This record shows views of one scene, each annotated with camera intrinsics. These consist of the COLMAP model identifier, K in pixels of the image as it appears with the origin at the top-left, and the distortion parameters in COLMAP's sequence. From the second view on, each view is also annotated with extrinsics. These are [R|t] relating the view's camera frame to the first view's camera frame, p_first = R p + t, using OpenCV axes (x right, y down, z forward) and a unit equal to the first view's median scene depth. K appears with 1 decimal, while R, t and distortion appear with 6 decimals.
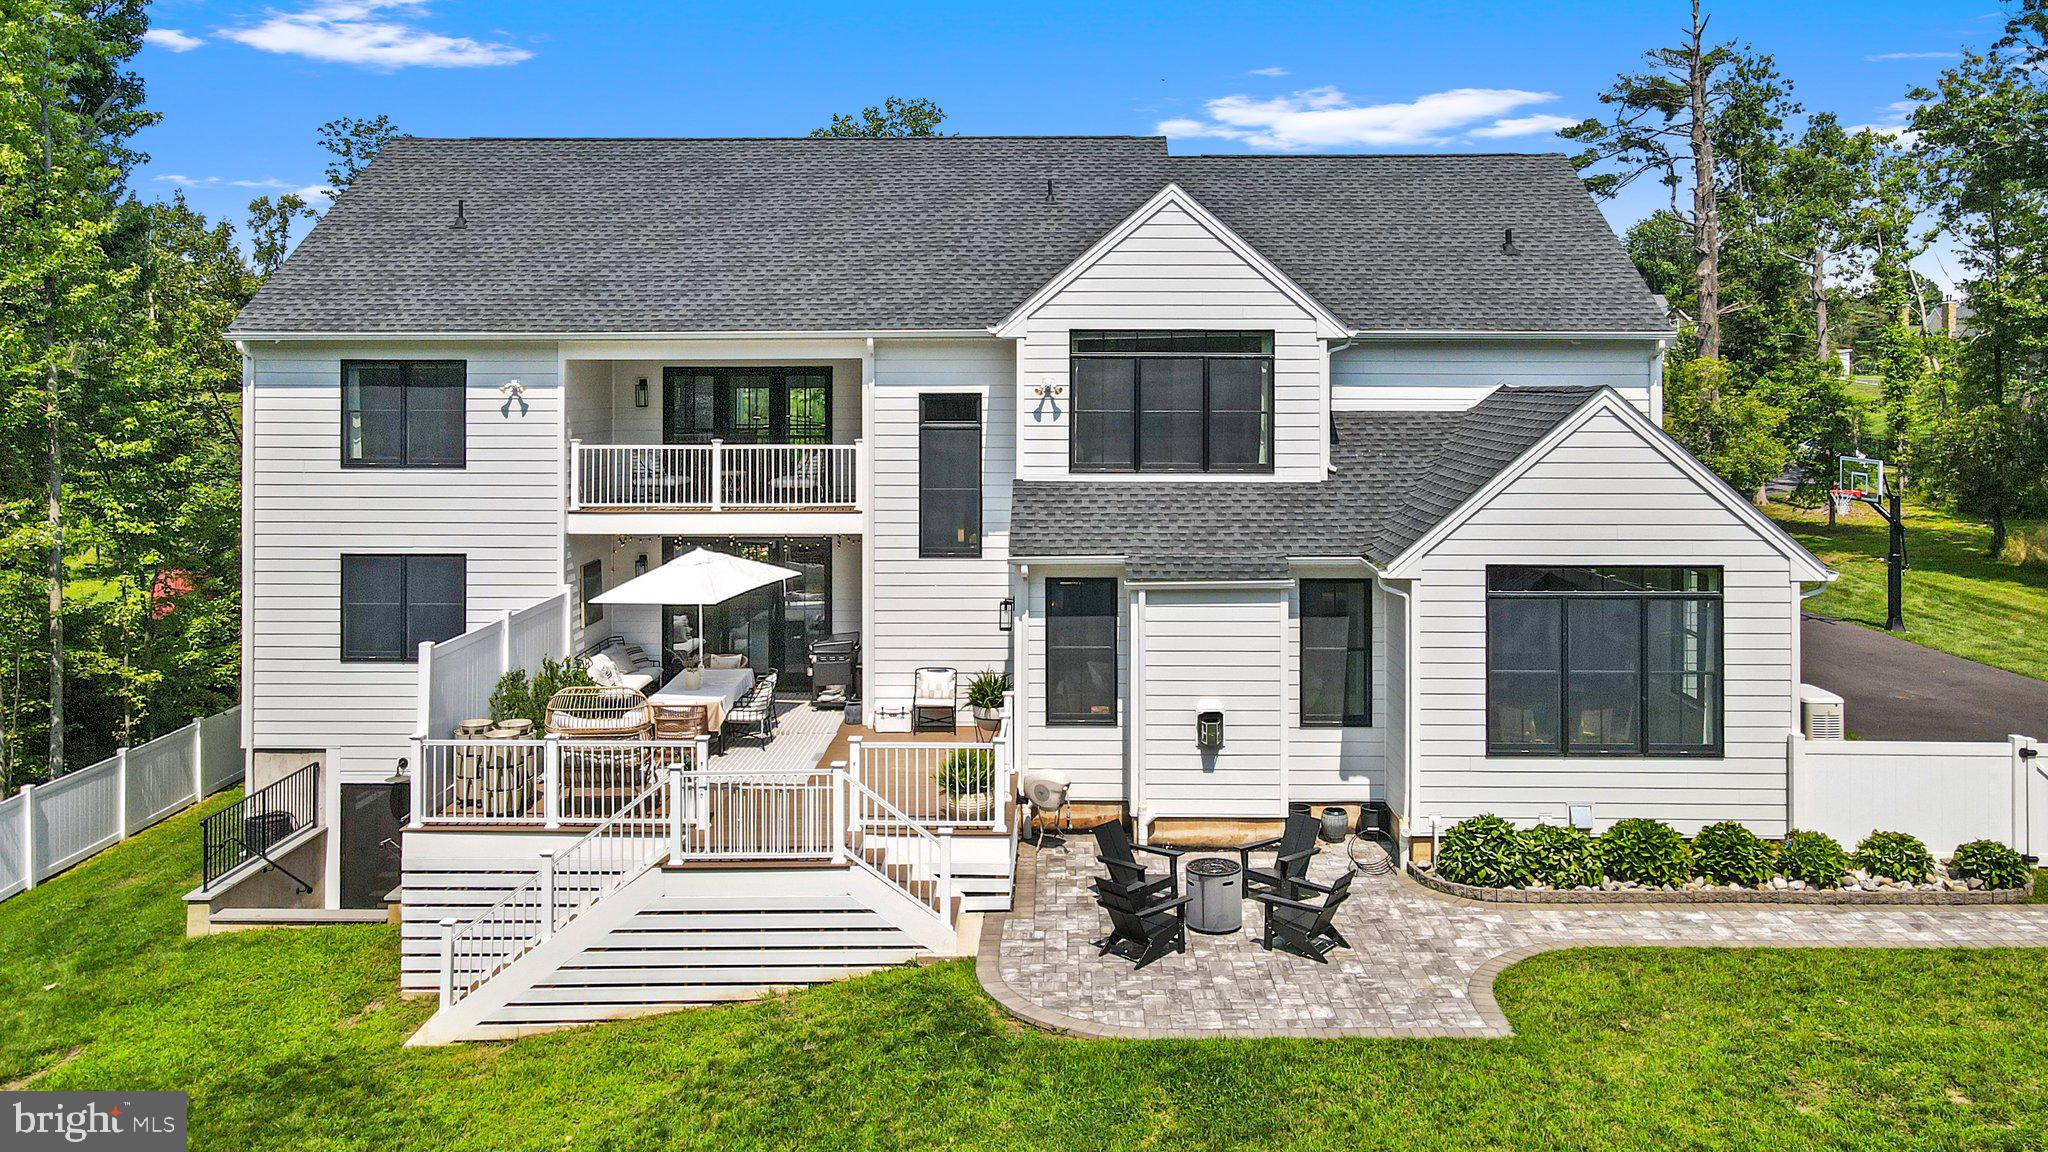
lens RADIAL K [[1566.1, 0, 1029.3], [0, 1566.1, 369.6], [0, 0, 1]] dist [0.007393, 0.008345]
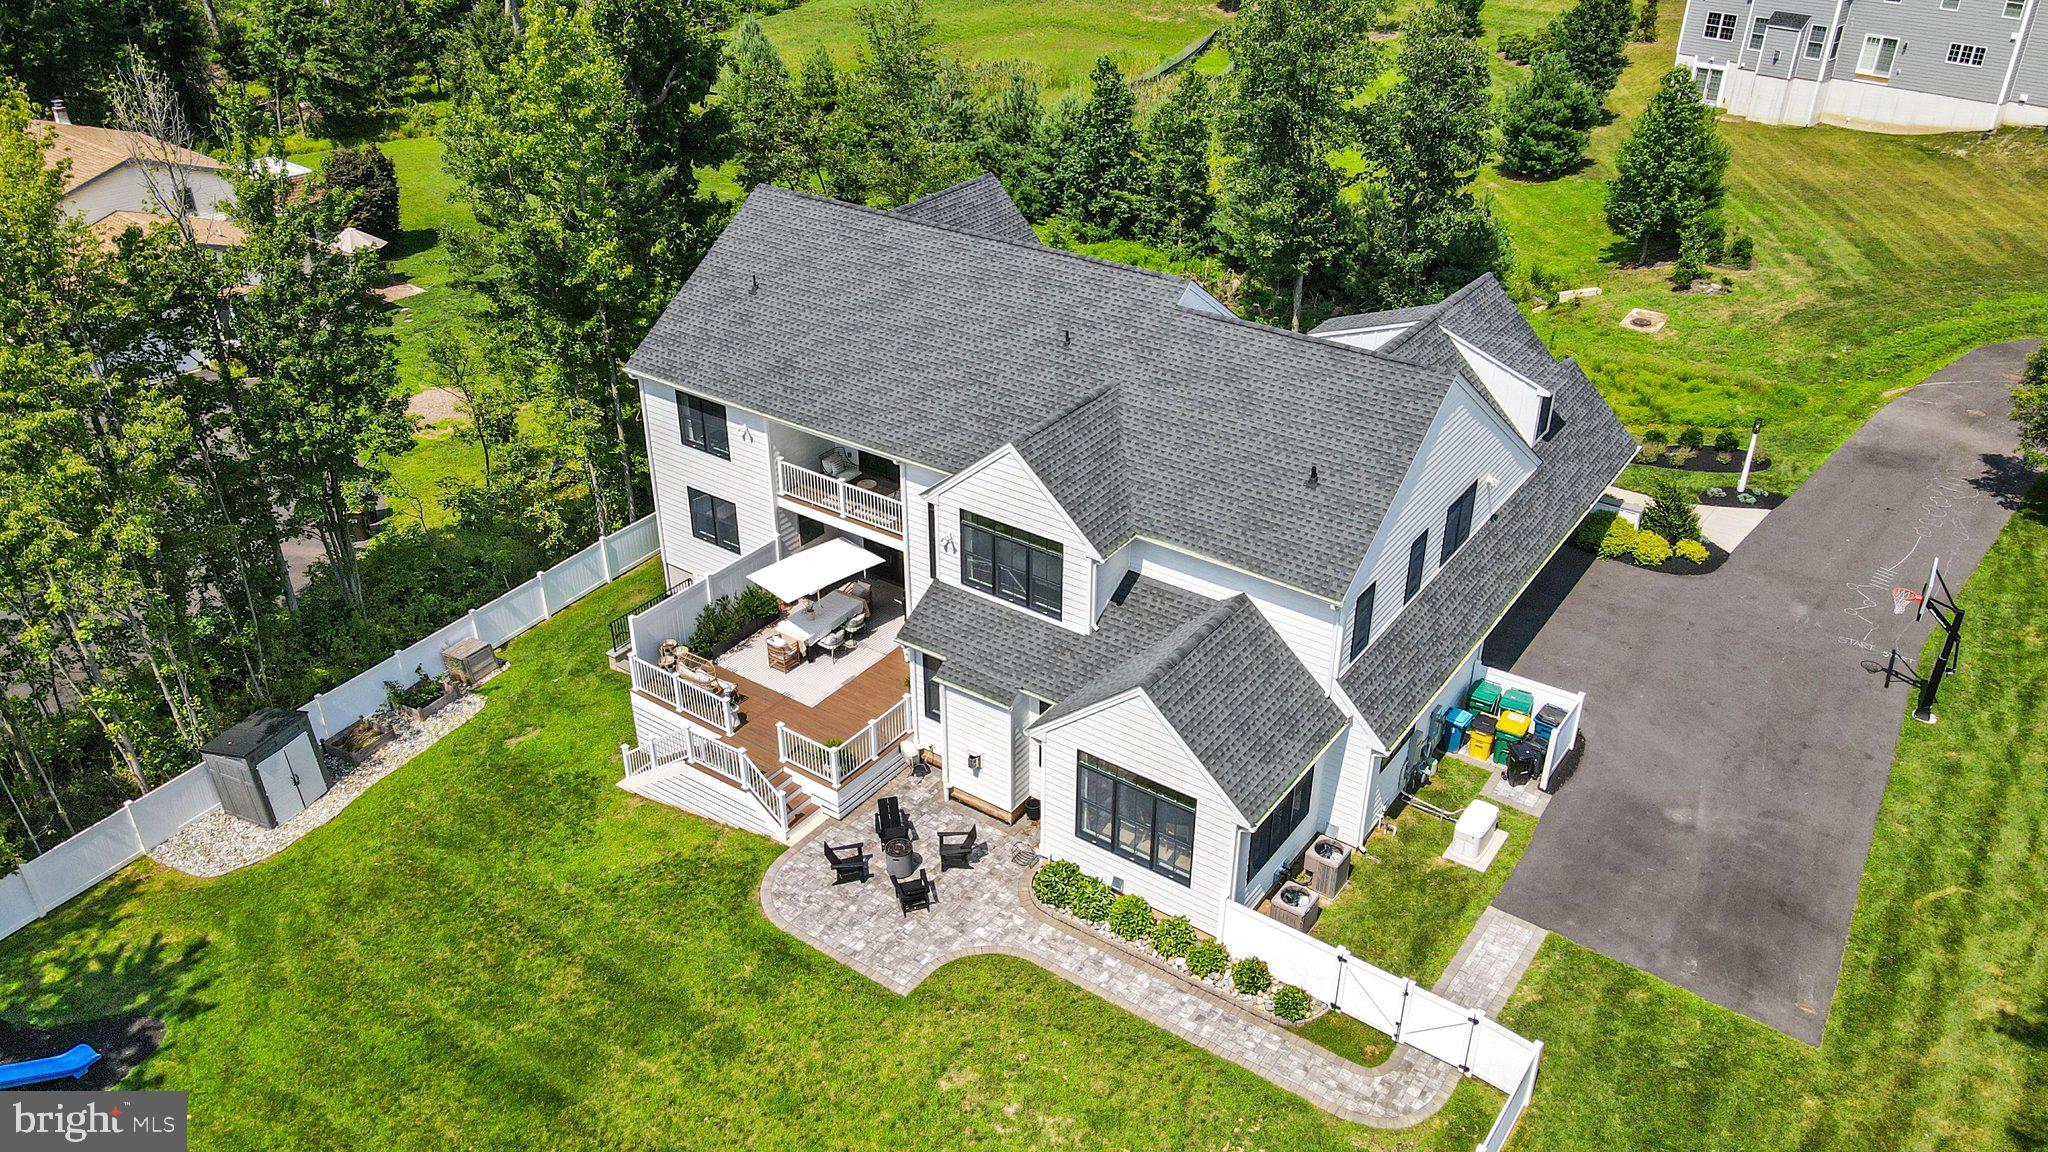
lens RADIAL K [[1503.6, 0, 1024.0], [0, 1503.6, 576.0], [0, 0, 1]] dist [-0.000138, 0.024102]
pose [[0.827407, 0.284130, -0.484426, 0.858144], [0.002025, 0.861062, 0.508496, -0.759299], [0.561600, -0.421714, 0.711873, -0.104095]]
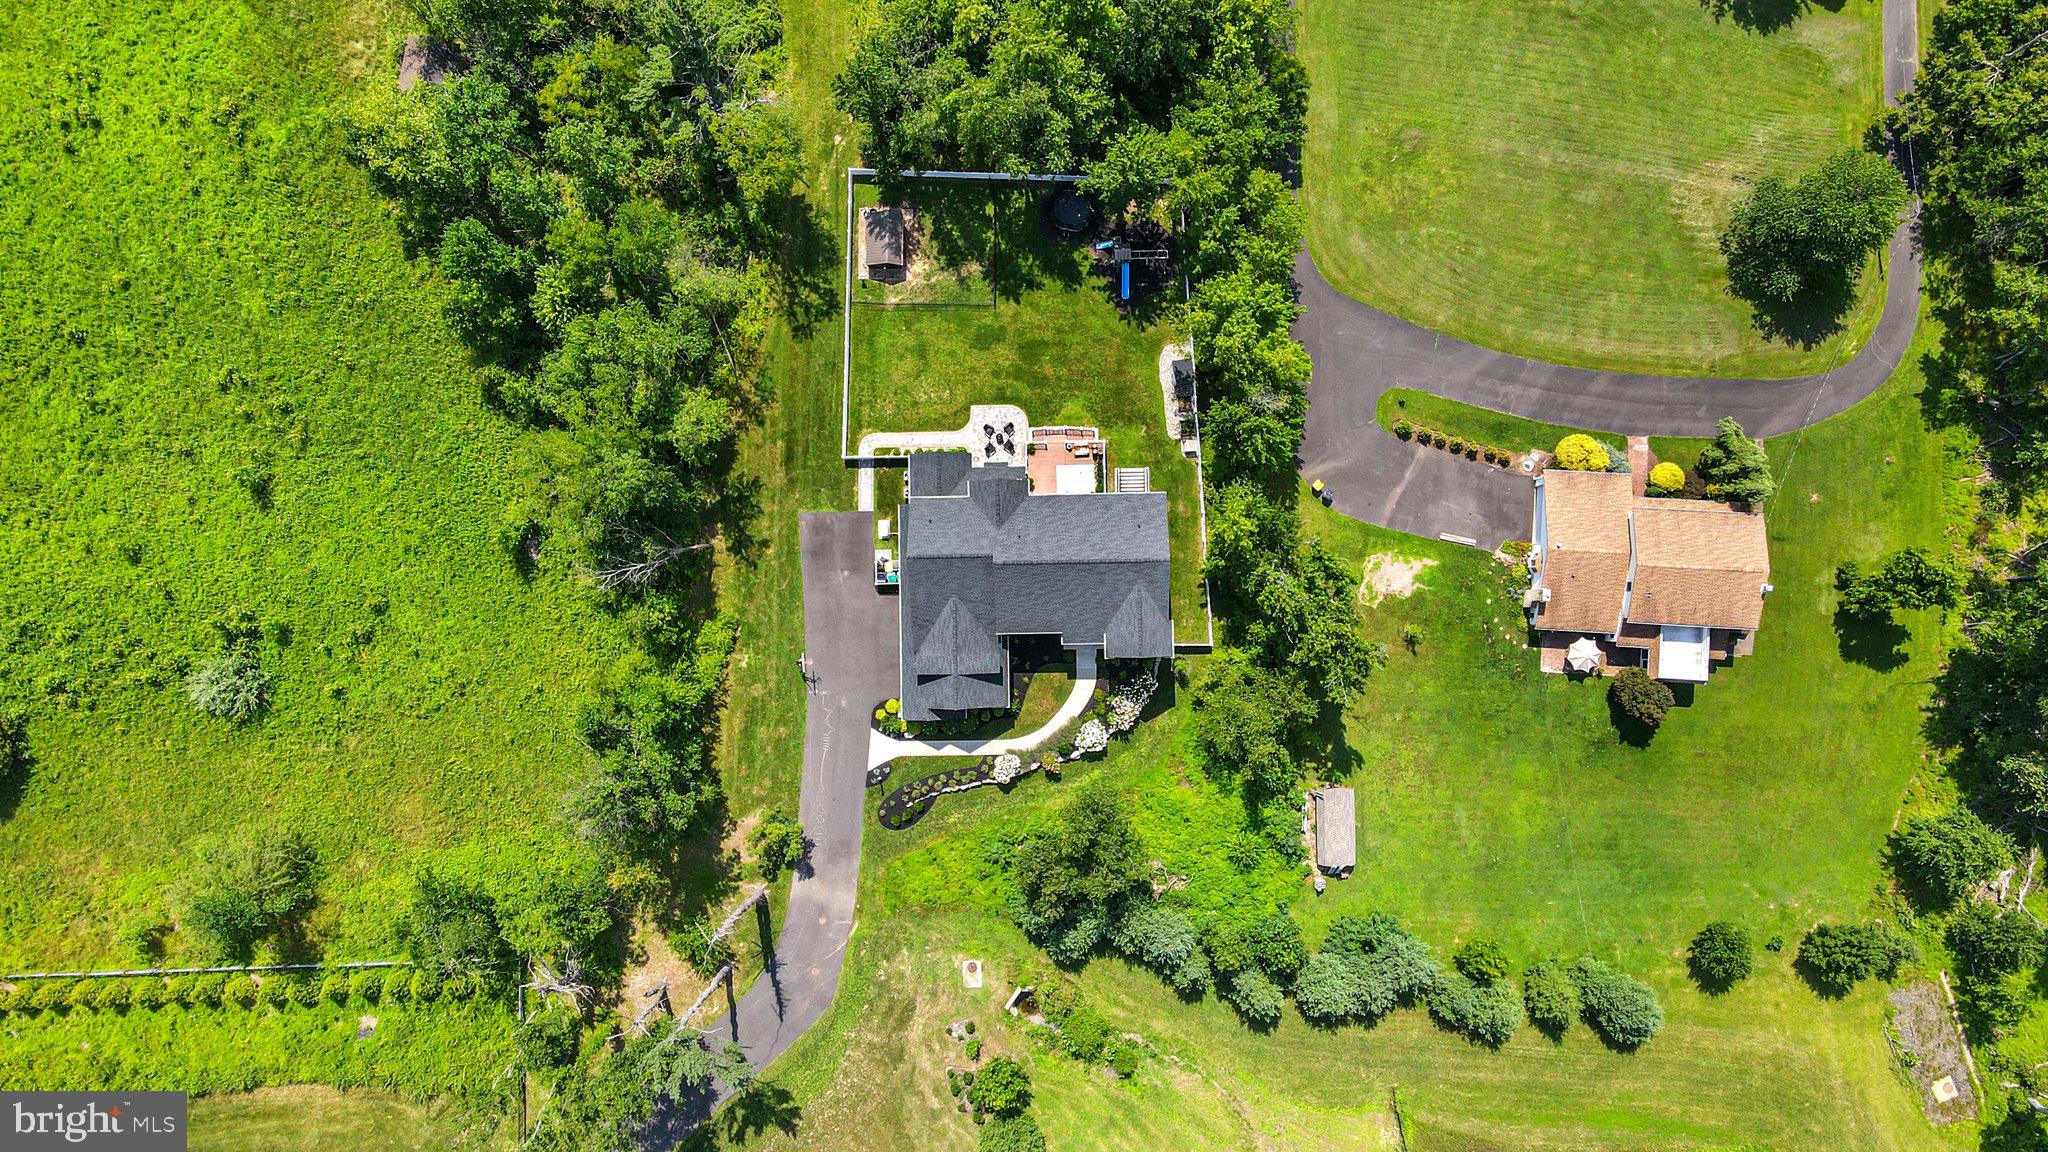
lens RADIAL K [[1542.7, 0, 1028.8], [0, 1542.7, 569.5], [0, 0, 1]] dist [-0.003747, 0.050266]
pose [[-0.998889, 0.039108, 0.026282, -0.166460], [0.027660, 0.035110, 0.999001, -5.898607], [0.038146, 0.998618, -0.036153, 1.552148]]
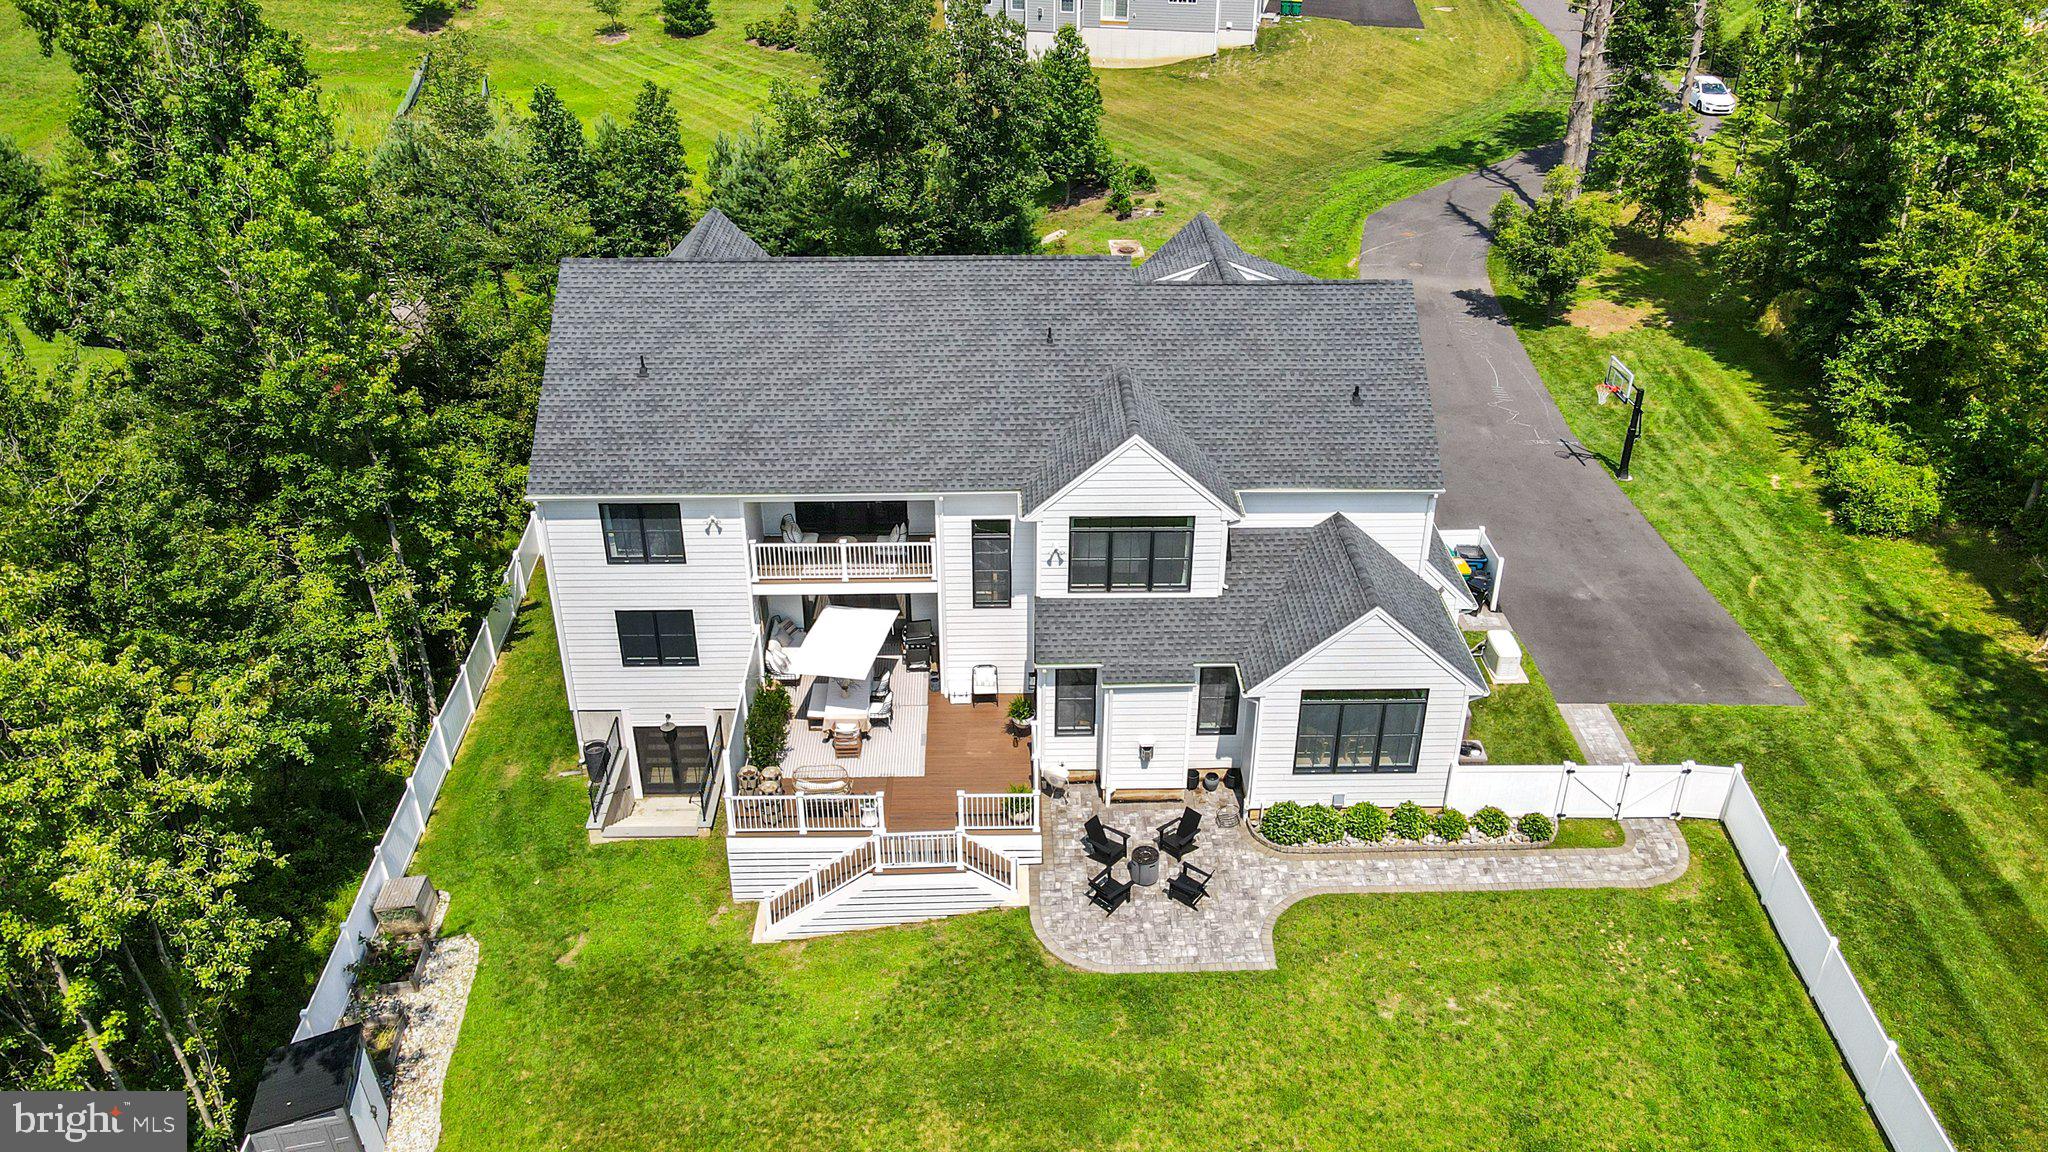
lens RADIAL K [[1542.7, 0, 1028.8], [0, 1542.7, 569.5], [0, 0, 1]] dist [-0.003747, 0.050266]
pose [[0.999078, -0.018953, 0.038527, -0.078709], [-0.002816, 0.866449, 0.499258, -0.773705], [-0.042844, -0.498906, 0.865597, -0.404685]]
